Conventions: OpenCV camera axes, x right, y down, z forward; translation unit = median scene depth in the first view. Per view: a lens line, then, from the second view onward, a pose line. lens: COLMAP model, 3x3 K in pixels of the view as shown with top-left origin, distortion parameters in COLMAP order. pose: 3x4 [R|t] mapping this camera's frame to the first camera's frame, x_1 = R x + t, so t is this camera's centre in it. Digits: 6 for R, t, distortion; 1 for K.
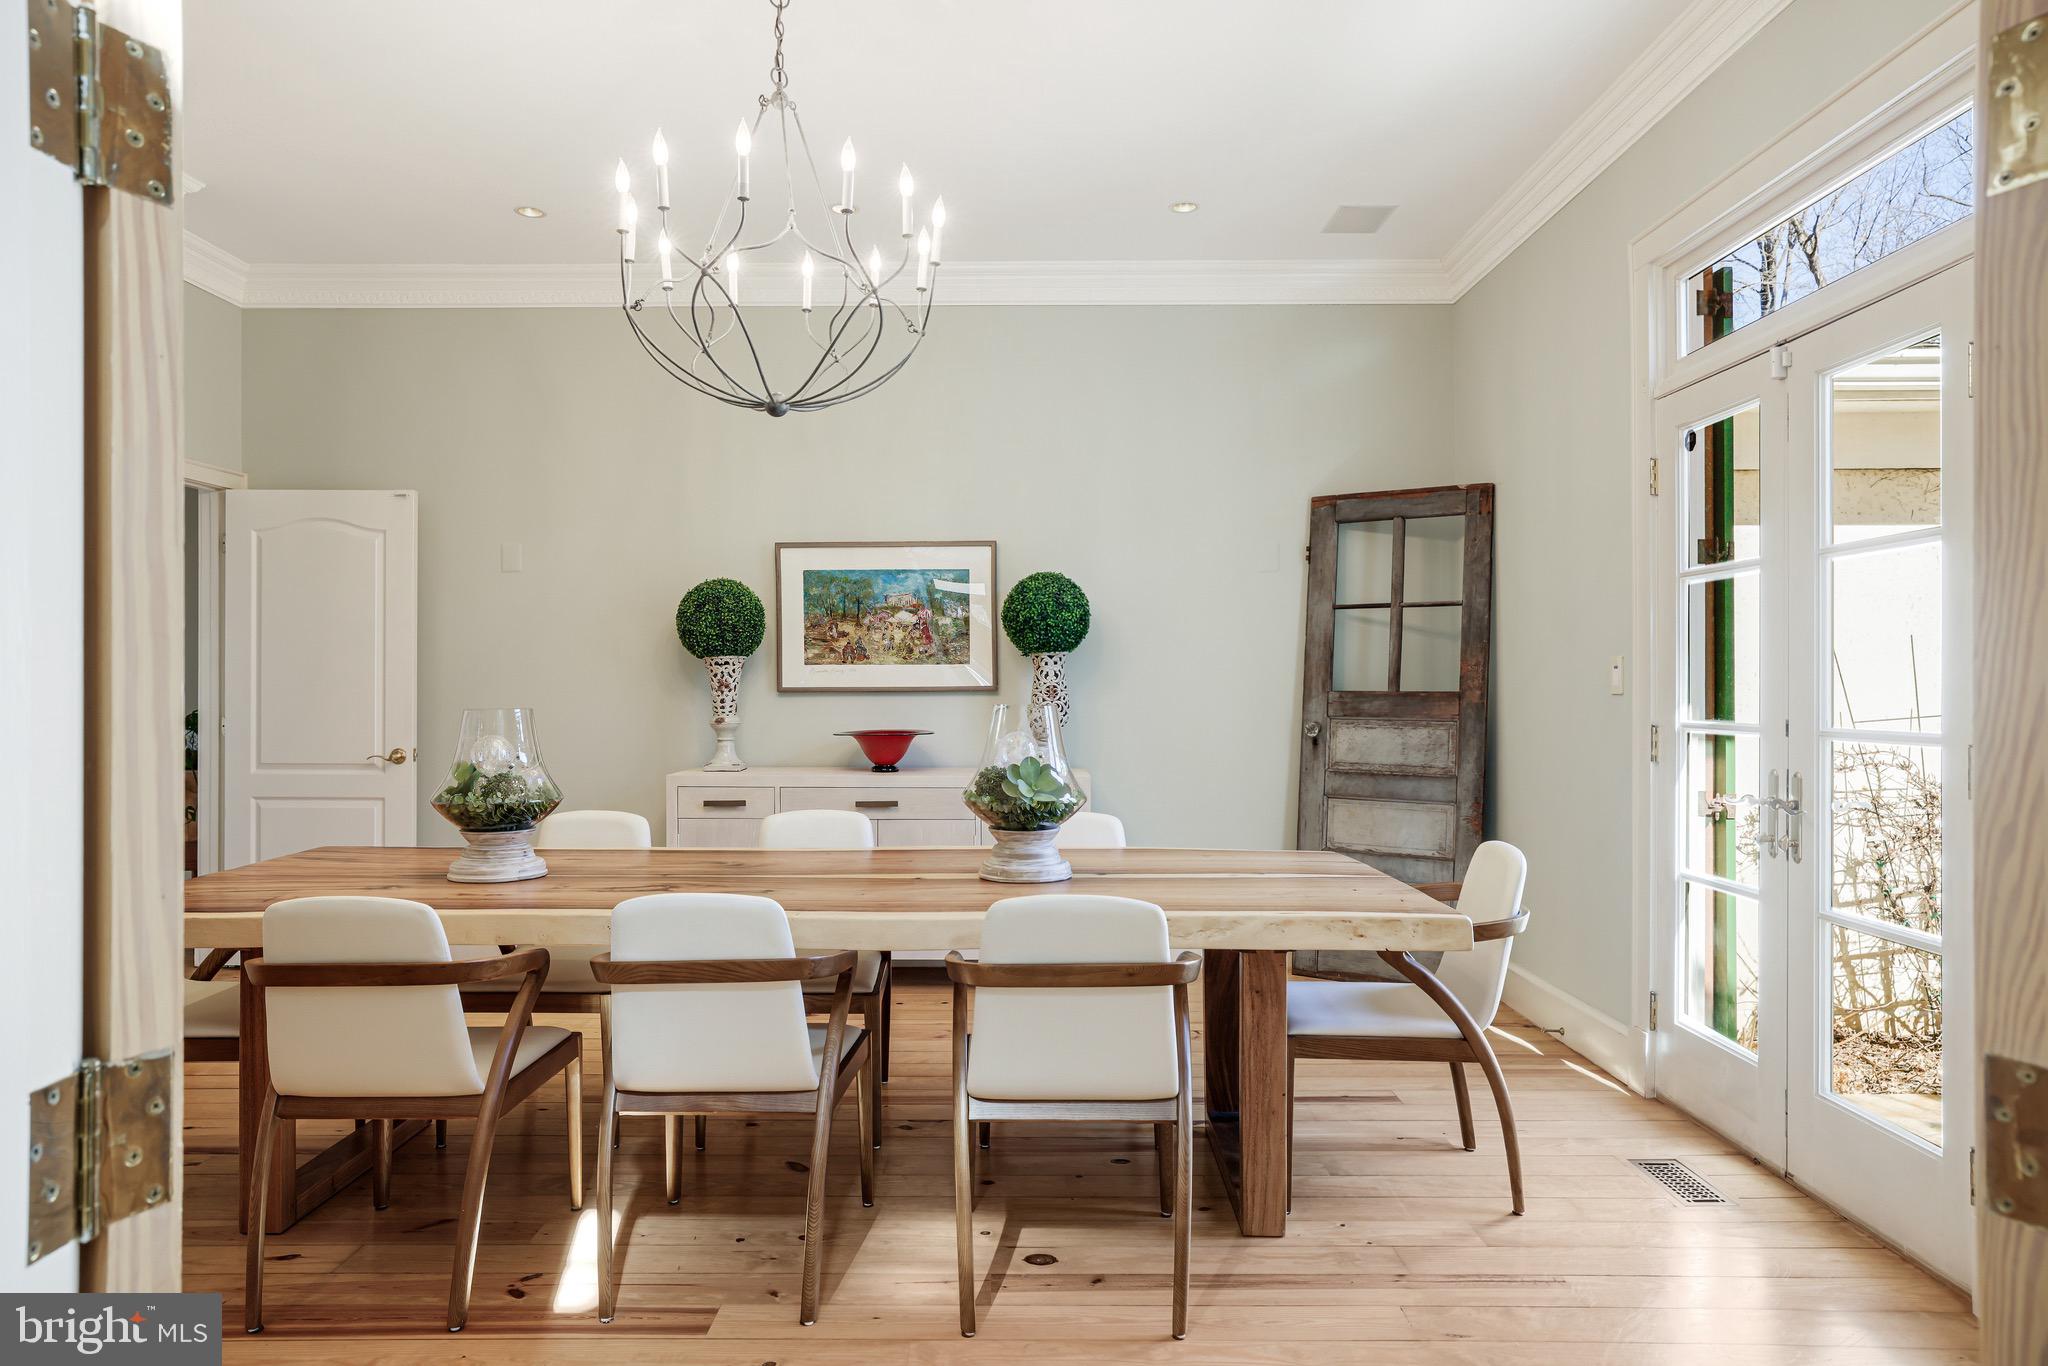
lens RADIAL K [[1254.0, 0, 1024.0], [0, 1254.0, 683.0], [0, 0, 1]] dist [-0.001091, -0.000086]
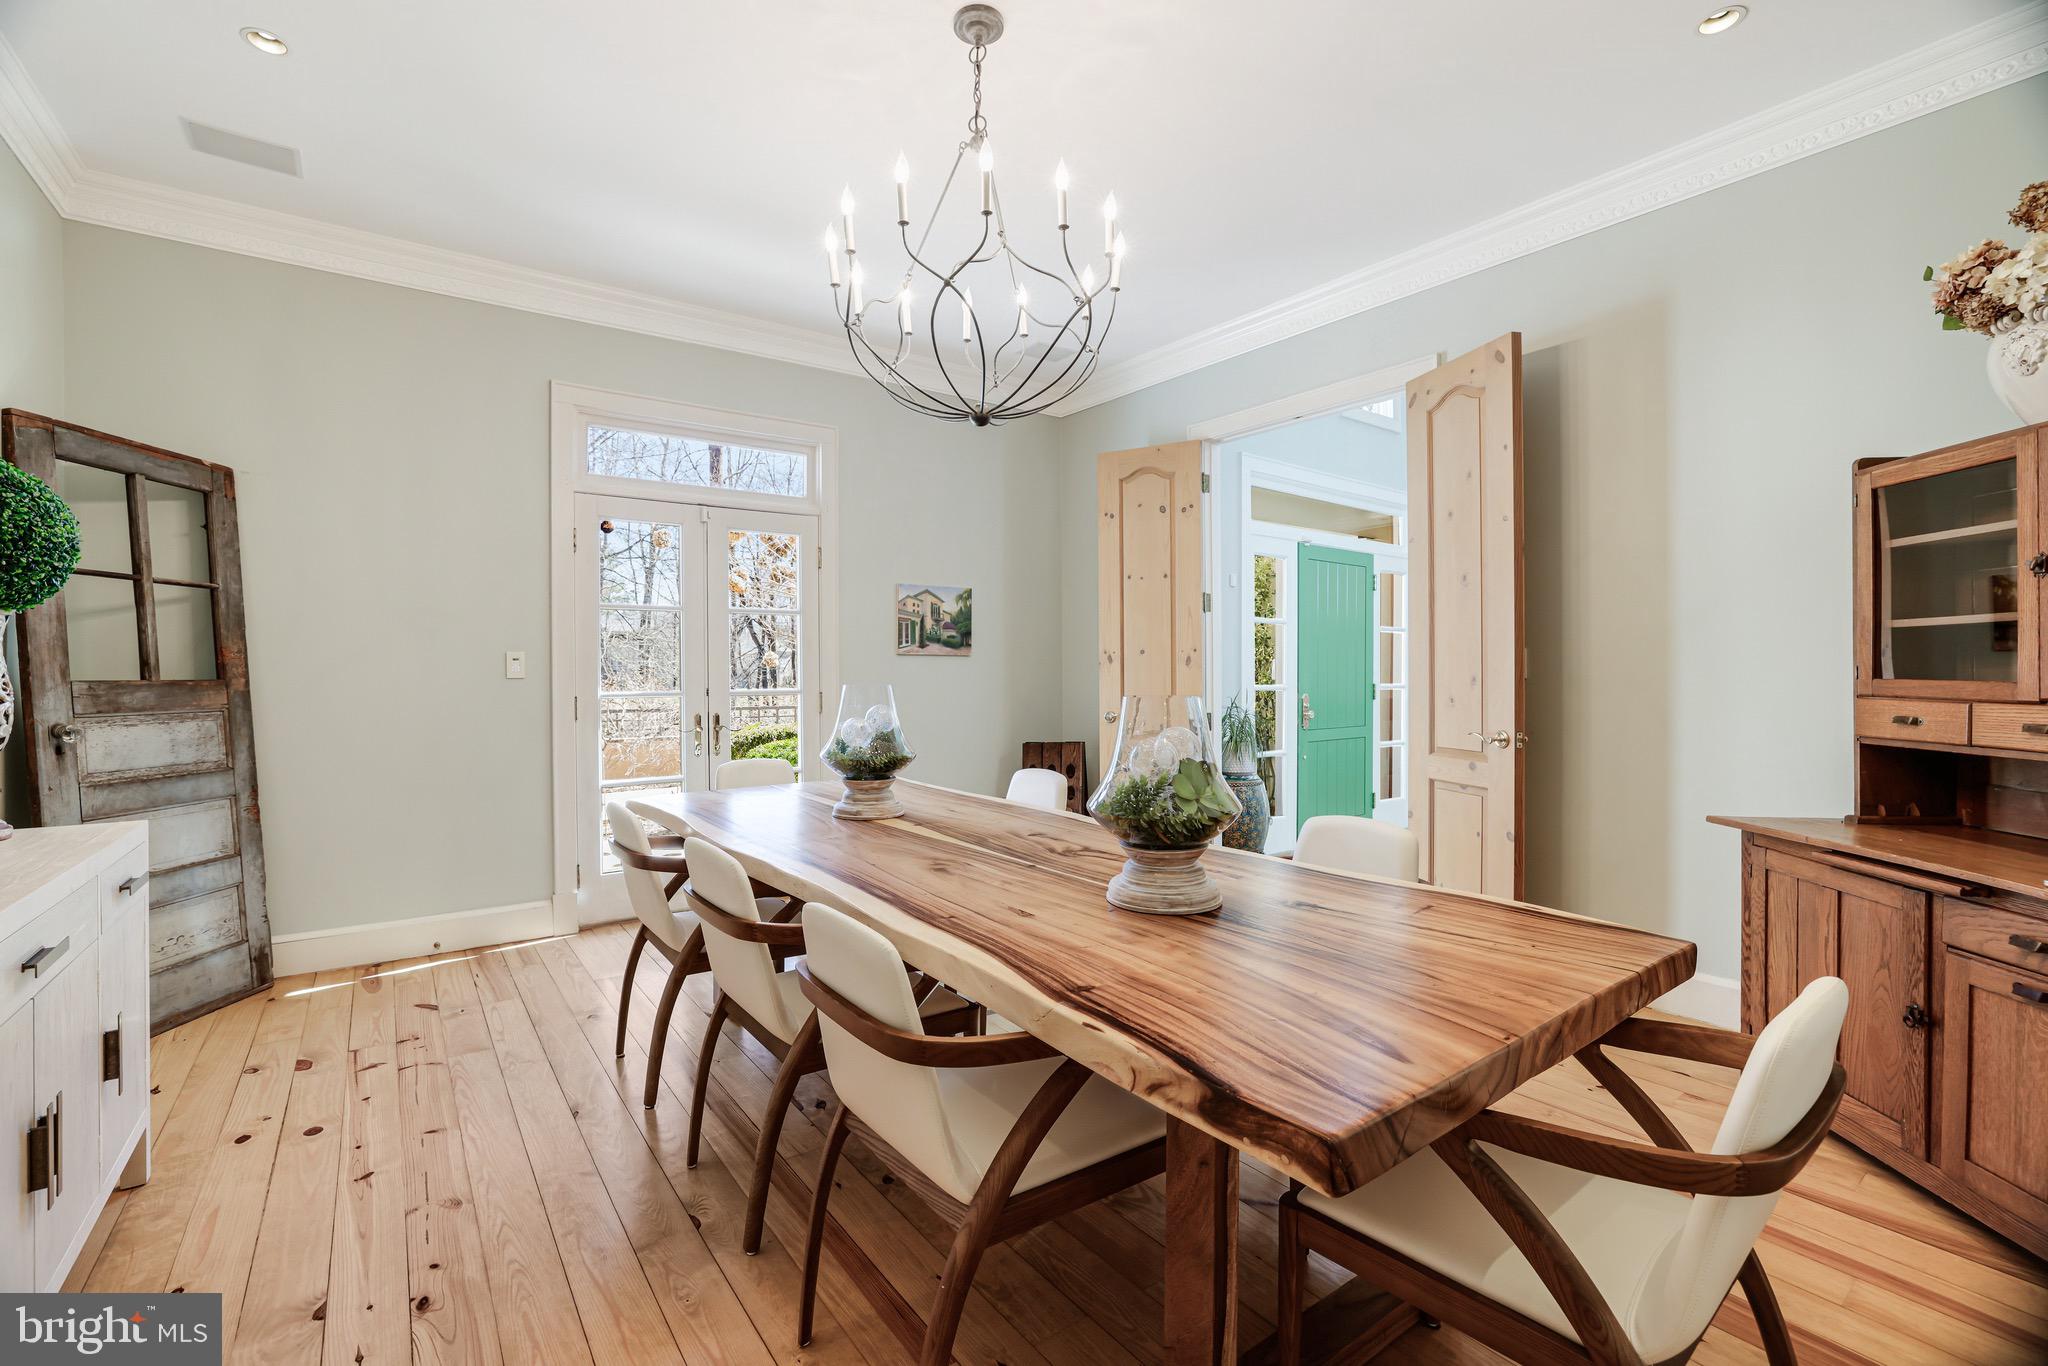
lens RADIAL K [[887.5, 0, 1018.5], [0, 887.5, 673.9], [0, 0, 1]] dist [-0.044782, 0.014211]
pose [[-0.593380, 0.001173, 0.804921, -0.517518], [0.003580, 0.999993, 0.001182, 0.003611], [-0.804914, 0.003582, -0.593380, 0.862783]]
